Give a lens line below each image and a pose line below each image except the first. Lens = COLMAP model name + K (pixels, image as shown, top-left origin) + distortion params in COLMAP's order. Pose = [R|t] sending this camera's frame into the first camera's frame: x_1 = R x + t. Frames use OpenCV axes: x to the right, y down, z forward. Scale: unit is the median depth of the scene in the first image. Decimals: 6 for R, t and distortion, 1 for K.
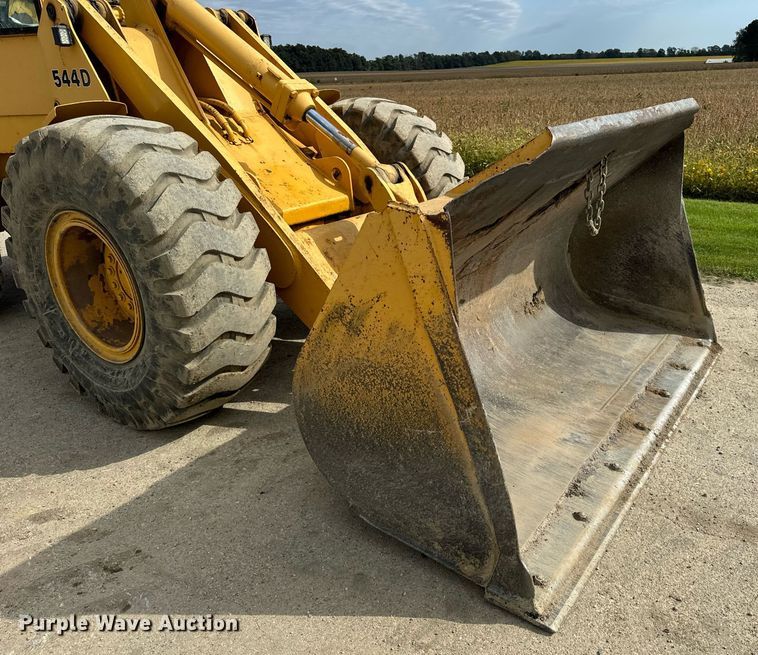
lens RADIAL K [[626.0, 0, 460.8], [0, 626.0, 339.9], [0, 0, 1]] dist [0.057172, -0.073615]
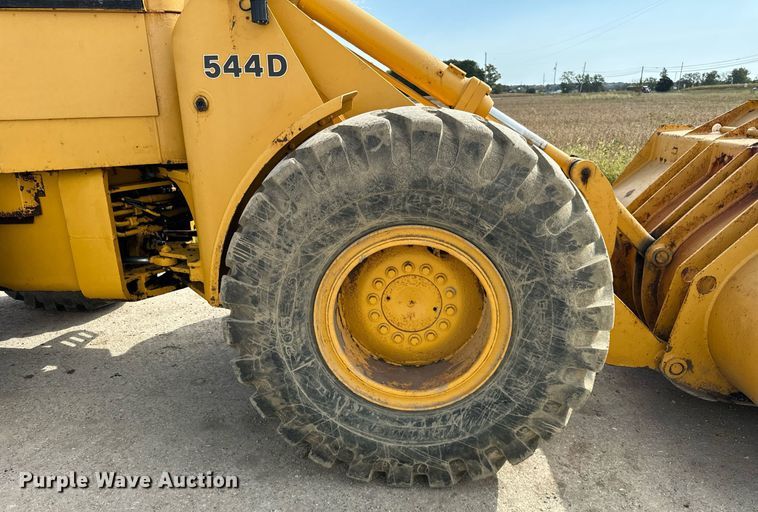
lens RADIAL K [[535.0, 0, 359.6], [0, 535.0, 283.8], [0, 0, 1]] dist [0.030017, -0.036098]
pose [[0.888798, -0.135321, 0.437866, -1.026740], [0.170212, 0.984544, -0.041234, -0.122756], [-0.425519, 0.111179, 0.898094, 0.467970]]
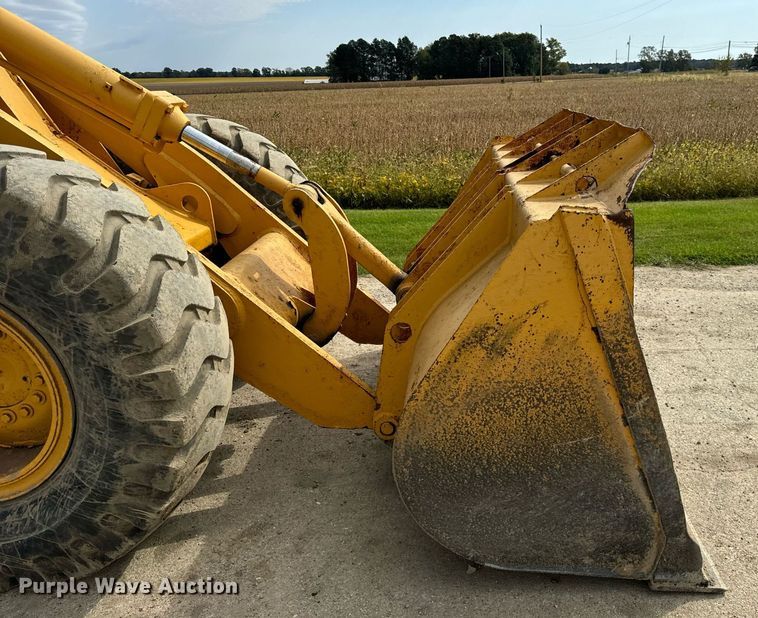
lens RADIAL K [[661.7, 0, 463.1], [0, 661.7, 311.2], [0, 0, 1]] dist [0.046493, -0.060251]
pose [[0.843216, -0.168125, 0.510608, -0.523545], [0.209713, 0.977456, -0.024478, -0.045337], [-0.494982, 0.127722, 0.859465, 0.142980]]
